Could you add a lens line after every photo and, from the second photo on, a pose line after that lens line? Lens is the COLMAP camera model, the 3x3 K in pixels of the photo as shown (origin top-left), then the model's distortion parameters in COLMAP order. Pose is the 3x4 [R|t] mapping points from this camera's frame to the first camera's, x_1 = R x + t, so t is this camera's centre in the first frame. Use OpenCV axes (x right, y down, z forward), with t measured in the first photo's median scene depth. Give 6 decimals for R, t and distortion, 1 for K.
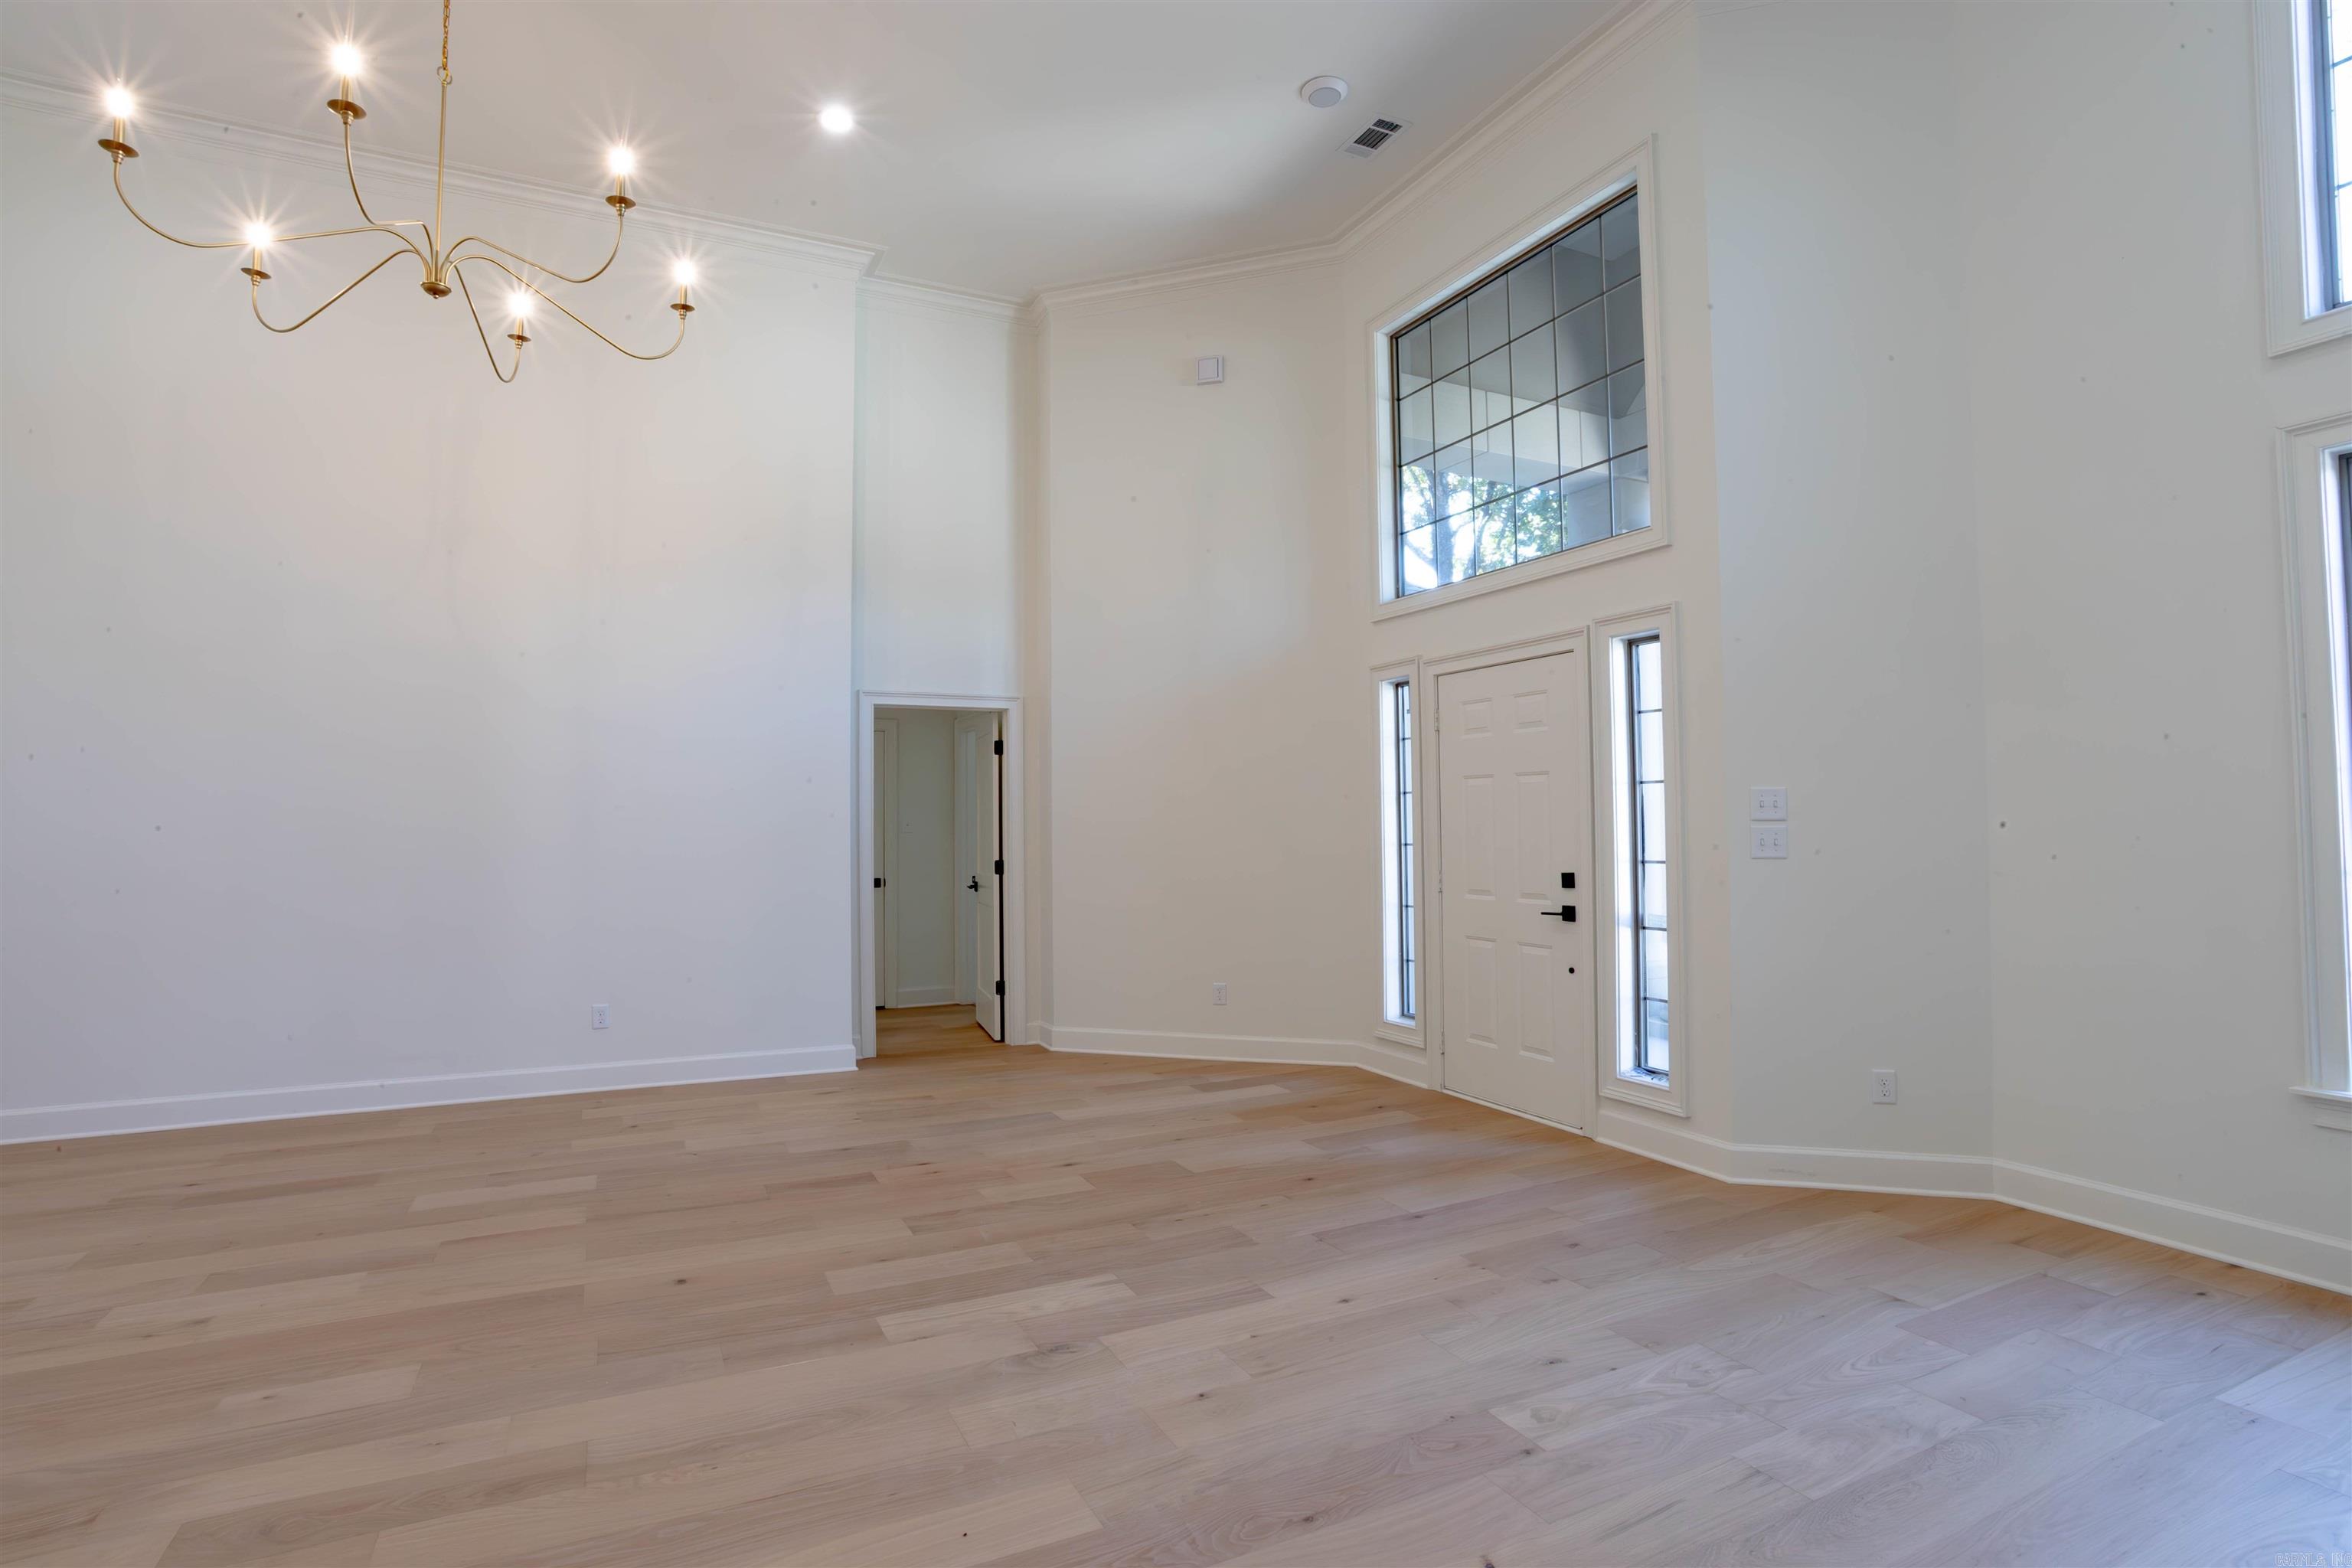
lens RADIAL K [[1145.5, 0, 1170.4], [0, 1145.5, 785.0], [0, 0, 1]] dist [-0.076717, 0.036875]
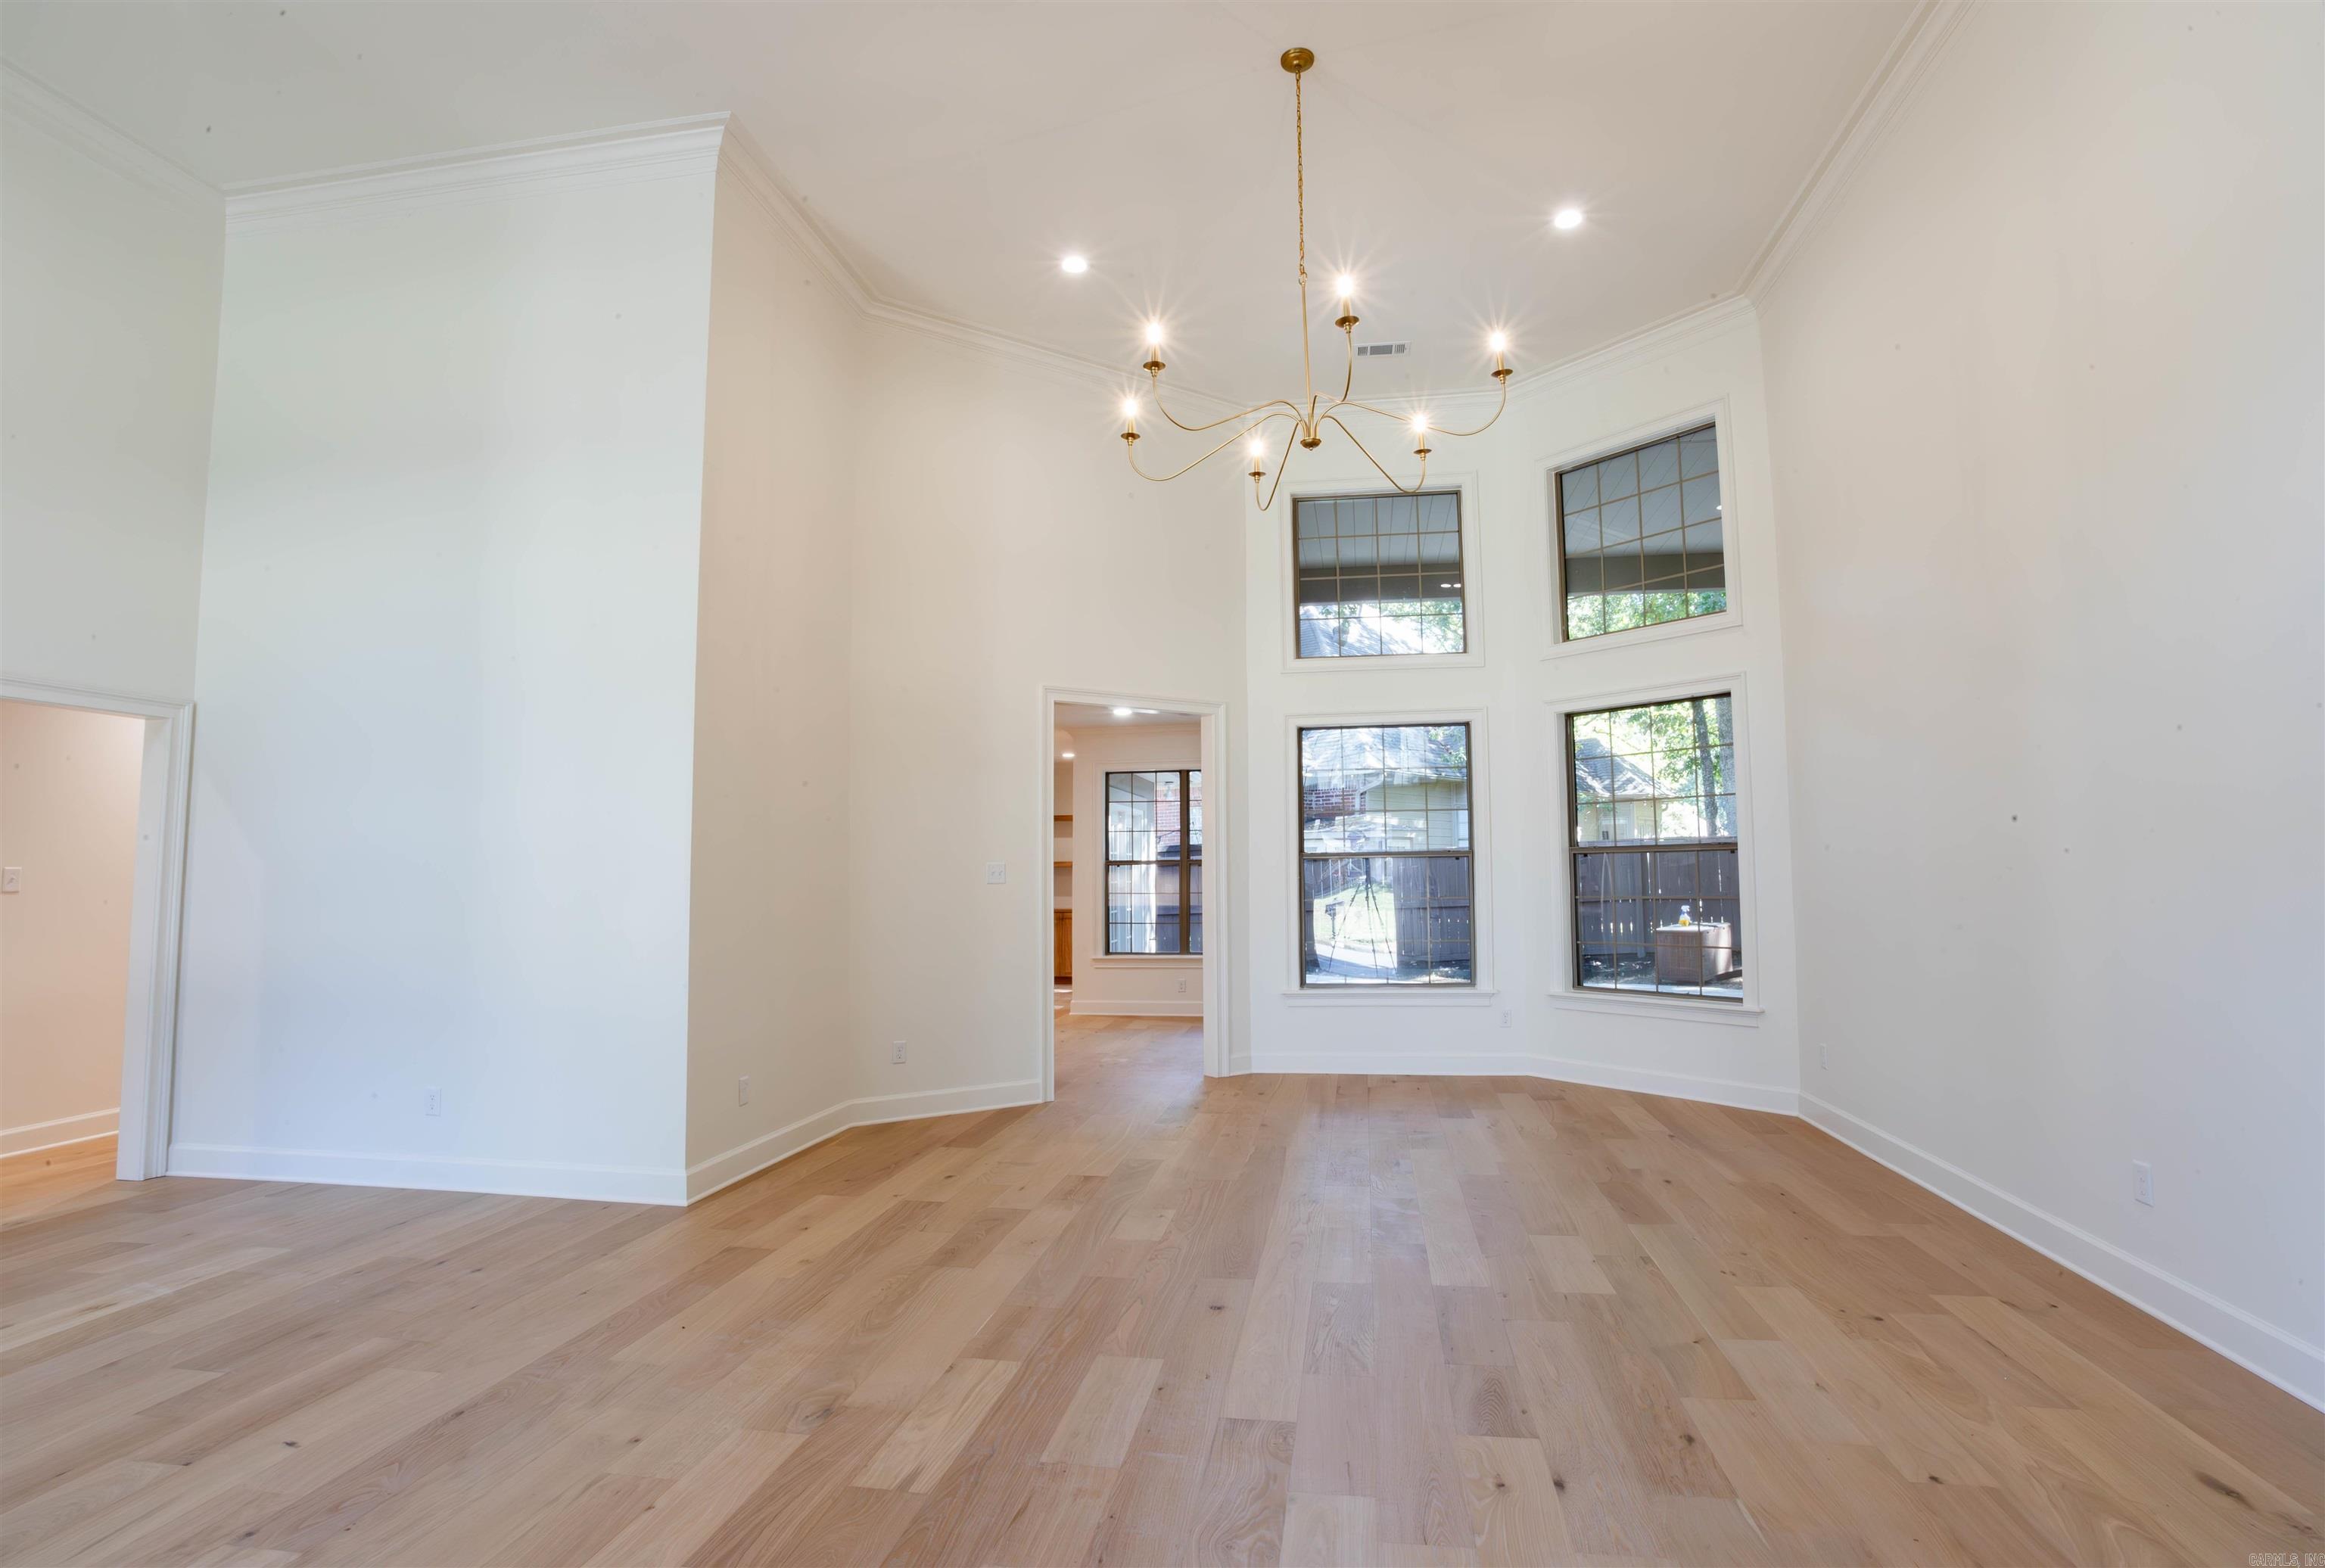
lens RADIAL K [[1162.9, 0, 1162.5], [0, 1162.9, 784.0], [0, 0, 1]] dist [-0.050928, 0.000692]
pose [[-0.580190, -0.052078, -0.812814, 0.502830], [0.037217, 0.995216, -0.090330, 0.055478], [0.813630, -0.082660, -0.575477, 1.665232]]
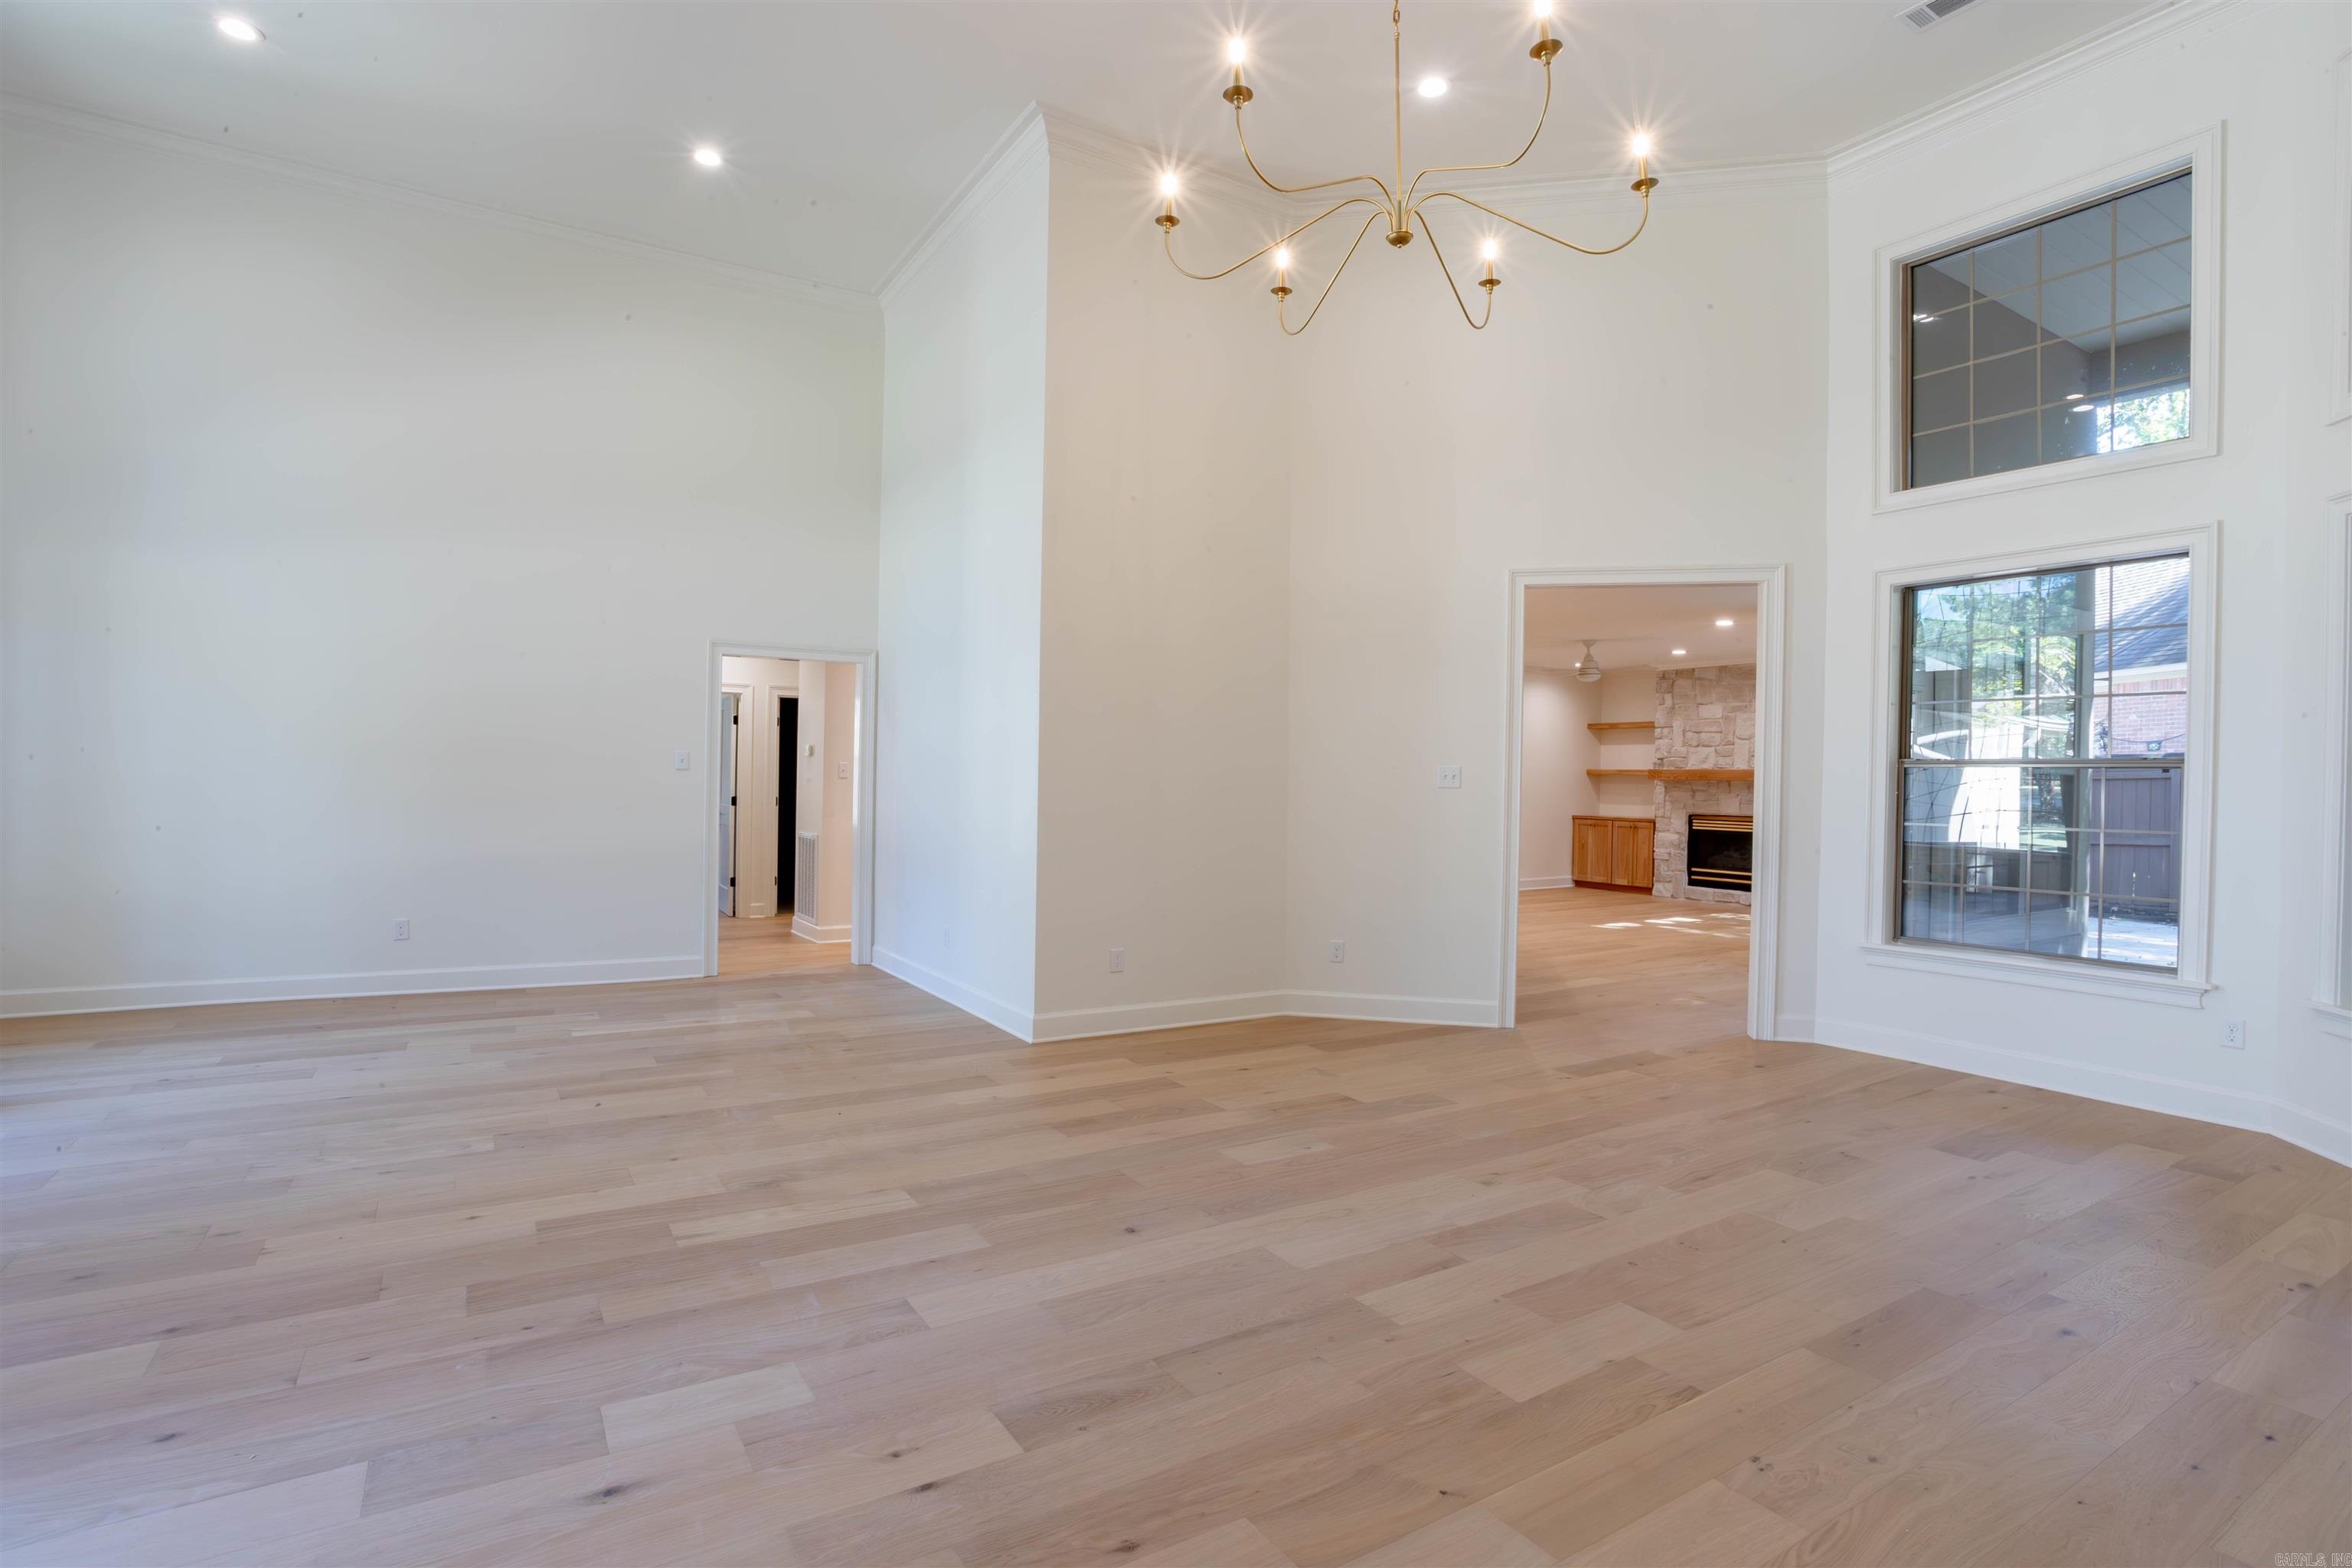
lens RADIAL K [[1145.5, 0, 1170.4], [0, 1145.5, 785.0], [0, 0, 1]] dist [-0.076717, 0.036875]
pose [[-0.995134, -0.009242, -0.098096, -0.381339], [-0.007298, 0.999770, -0.020154, 0.070117], [0.098259, -0.019340, -0.994973, 2.076254]]
